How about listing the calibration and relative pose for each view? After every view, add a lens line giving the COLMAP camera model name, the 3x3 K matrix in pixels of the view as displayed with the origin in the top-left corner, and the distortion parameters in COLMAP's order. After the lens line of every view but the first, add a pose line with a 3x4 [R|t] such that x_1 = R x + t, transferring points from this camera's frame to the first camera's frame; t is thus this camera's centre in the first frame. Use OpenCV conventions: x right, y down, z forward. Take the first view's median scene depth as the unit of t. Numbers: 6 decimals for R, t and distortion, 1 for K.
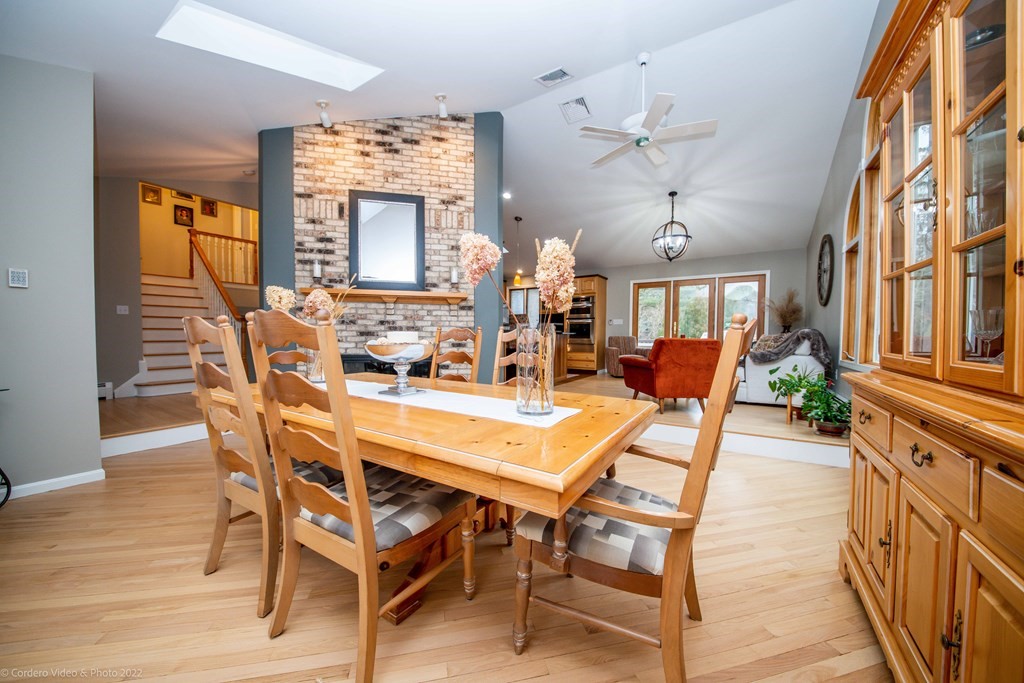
lens RADIAL K [[361.6, 0, 512.3], [0, 361.6, 346.9], [0, 0, 1]] dist [0.020727, -0.019841]
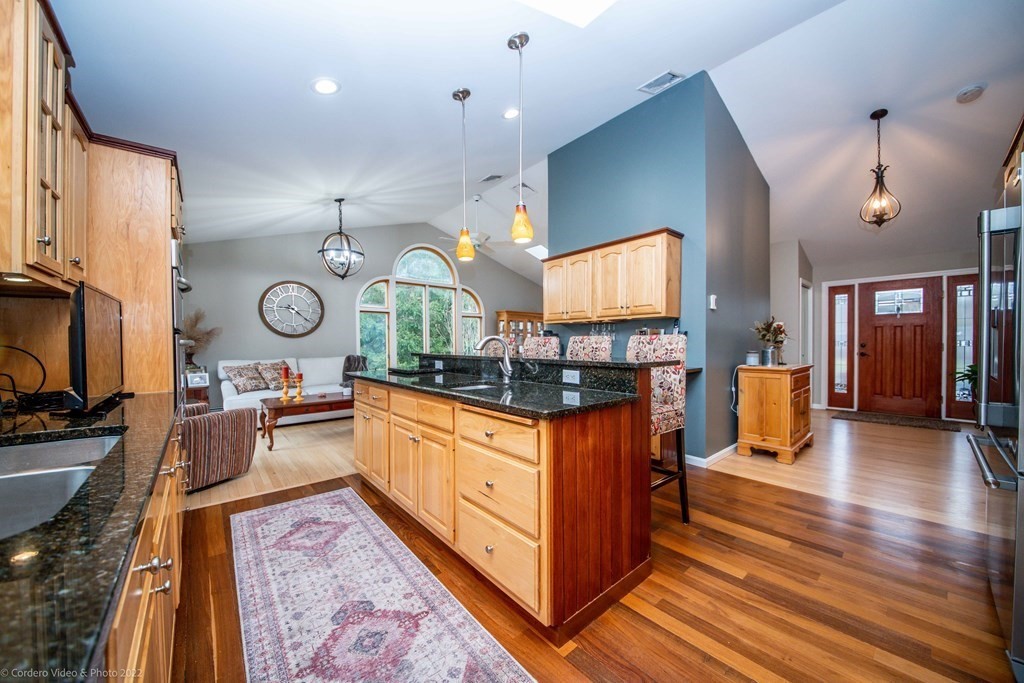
lens RADIAL K [[361.6, 0, 512.3], [0, 361.6, 346.9], [0, 0, 1]] dist [0.020727, -0.019841]
pose [[-0.957204, -0.002778, 0.289401, -0.236912], [0.010409, 0.998977, 0.044016, -0.138657], [-0.289227, 0.045145, -0.956195, 2.126575]]
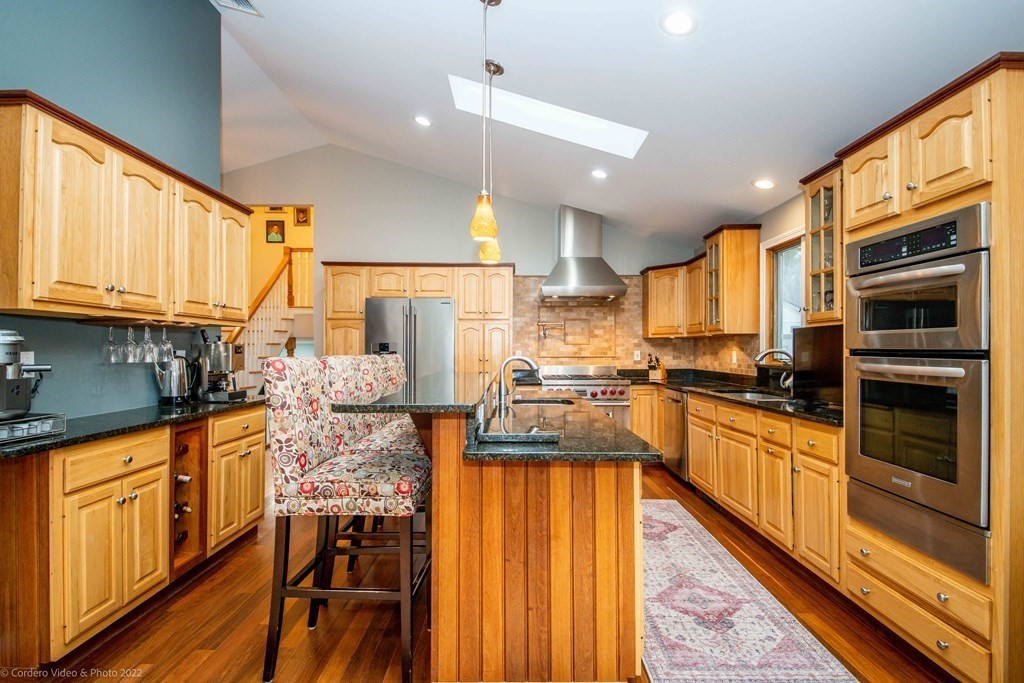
lens RADIAL K [[497.3, 0, 512.0], [0, 497.3, 341.5], [0, 0, 1]] dist [0.008797, -0.000294]
pose [[0.535961, -0.013964, -0.844127, 0.521741], [-0.024173, 0.999199, -0.031877, -0.128358], [0.843897, 0.037490, 0.535194, 1.266536]]
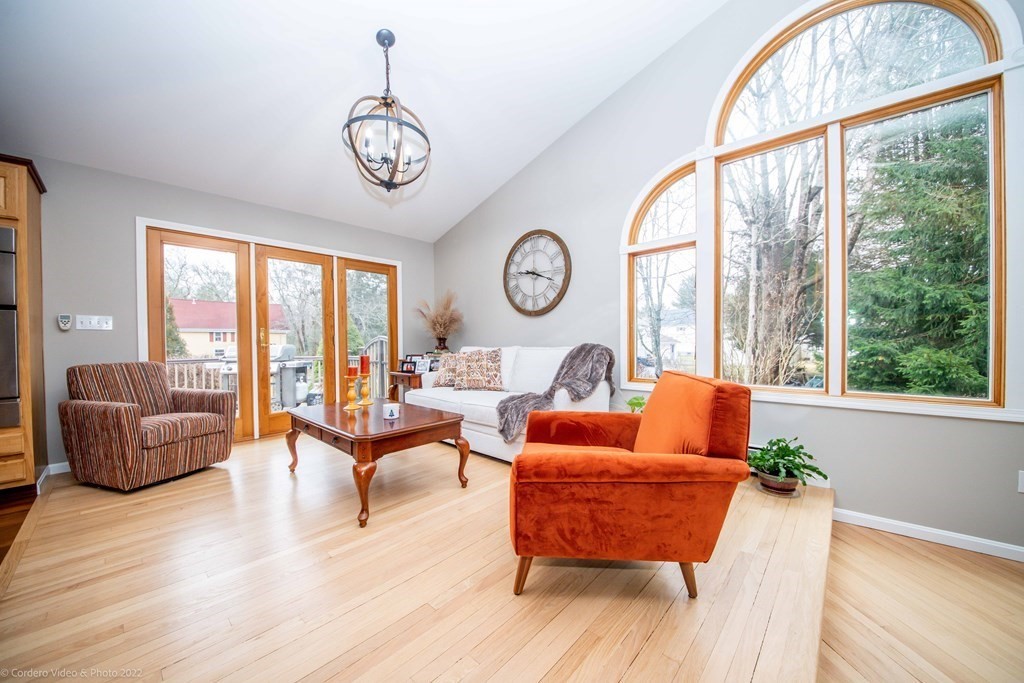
lens RADIAL K [[361.6, 0, 512.3], [0, 361.6, 346.9], [0, 0, 1]] dist [0.020727, -0.019841]
pose [[0.178363, -0.022649, 0.983704, 0.036011], [0.043797, 0.998927, 0.015059, -0.059438], [-0.982990, 0.040397, 0.179164, 0.977905]]
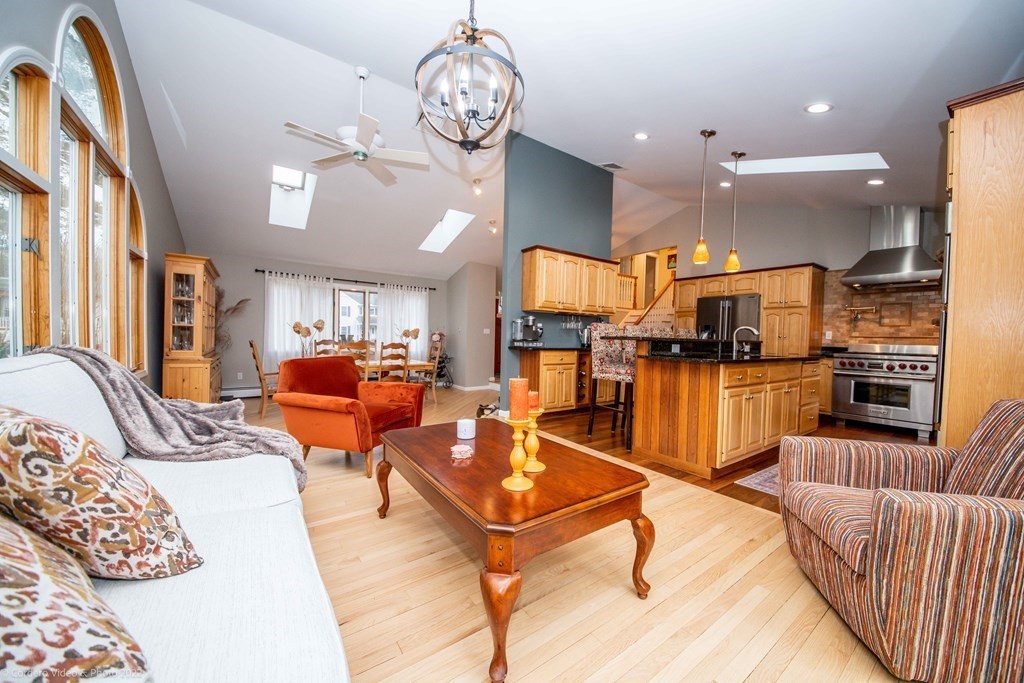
lens RADIAL K [[361.6, 0, 512.3], [0, 361.6, 346.9], [0, 0, 1]] dist [0.020727, -0.019841]
pose [[-0.375735, 0.016069, -0.926588, 0.924264], [-0.049103, 0.998100, 0.037221, -0.088884], [0.925425, 0.059484, -0.374232, 1.467874]]
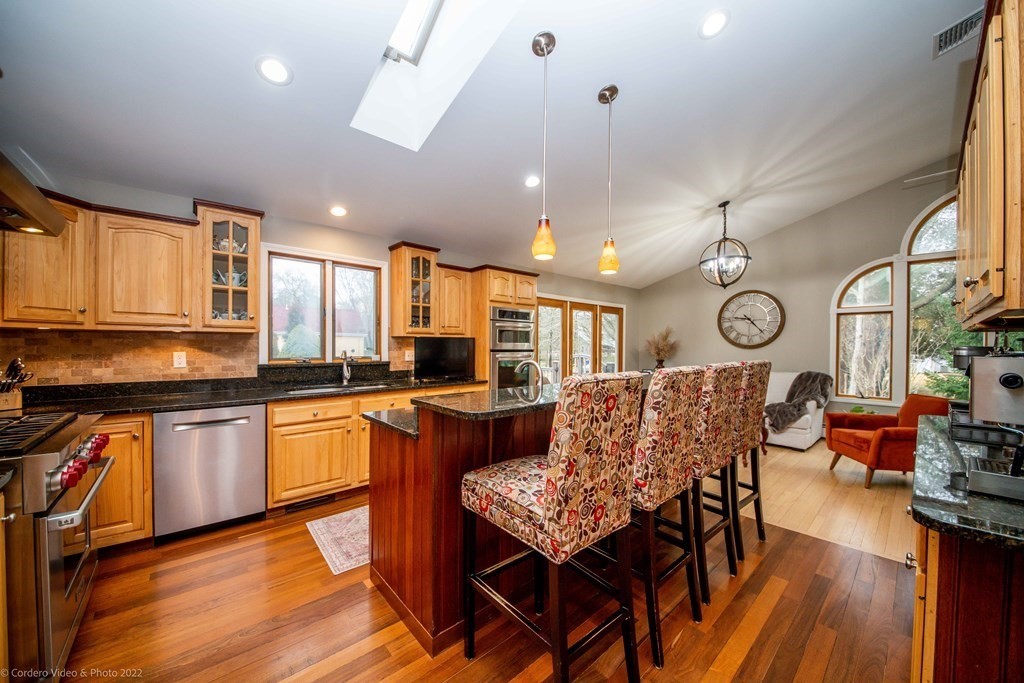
lens RADIAL K [[361.6, 0, 512.3], [0, 361.6, 346.9], [0, 0, 1]] dist [0.020727, -0.019841]
pose [[0.271997, -0.011077, 0.962234, -0.567150], [0.026756, 0.999634, 0.003945, -0.153041], [-0.961926, 0.024673, 0.272194, 1.539412]]
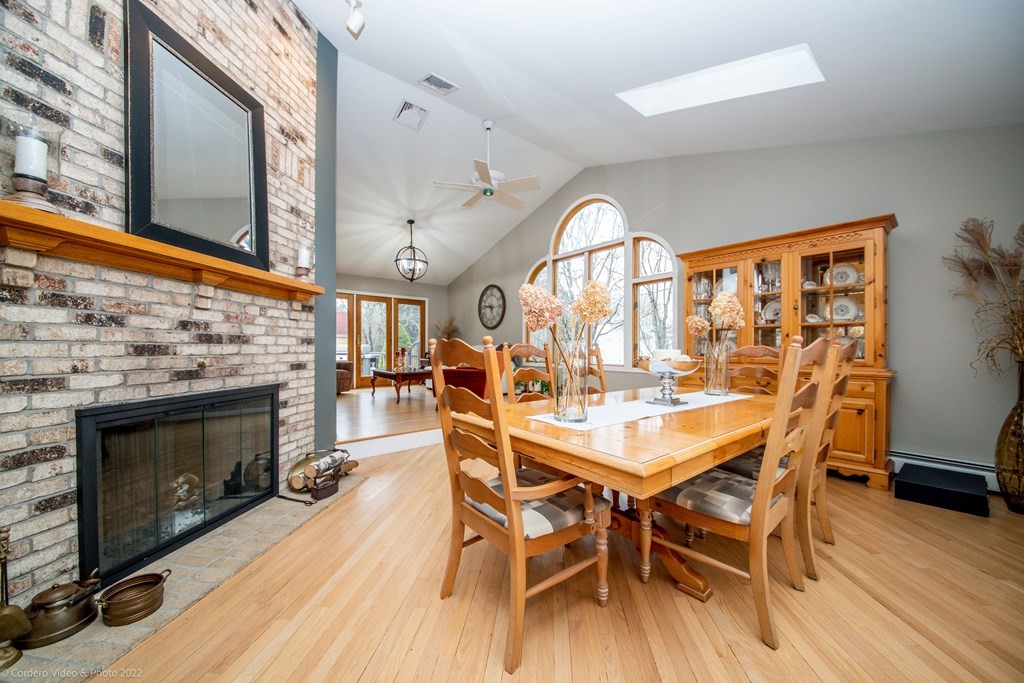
lens RADIAL K [[361.6, 0, 512.3], [0, 361.6, 346.9], [0, 0, 1]] dist [0.020727, -0.019841]
pose [[0.319513, -0.003485, 0.947576, -0.639760], [0.032676, 0.999439, -0.007342, -0.022311], [-0.947018, 0.033309, 0.319447, 0.453100]]
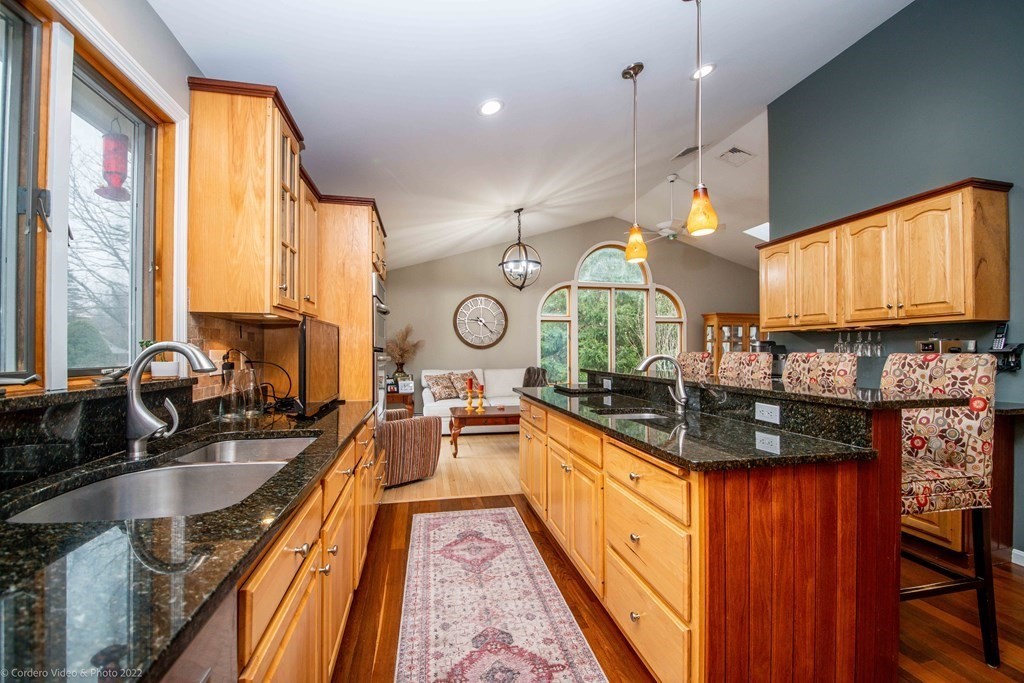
lens RADIAL K [[418.0, 0, 513.9], [0, 418.0, 346.3], [0, 0, 1]] dist [0.025104, -0.022705]
pose [[-0.705808, 0.004351, 0.708390, -0.286305], [0.020237, 0.999697, 0.014023, -0.151476], [-0.708114, 0.024234, -0.705682, 2.106833]]
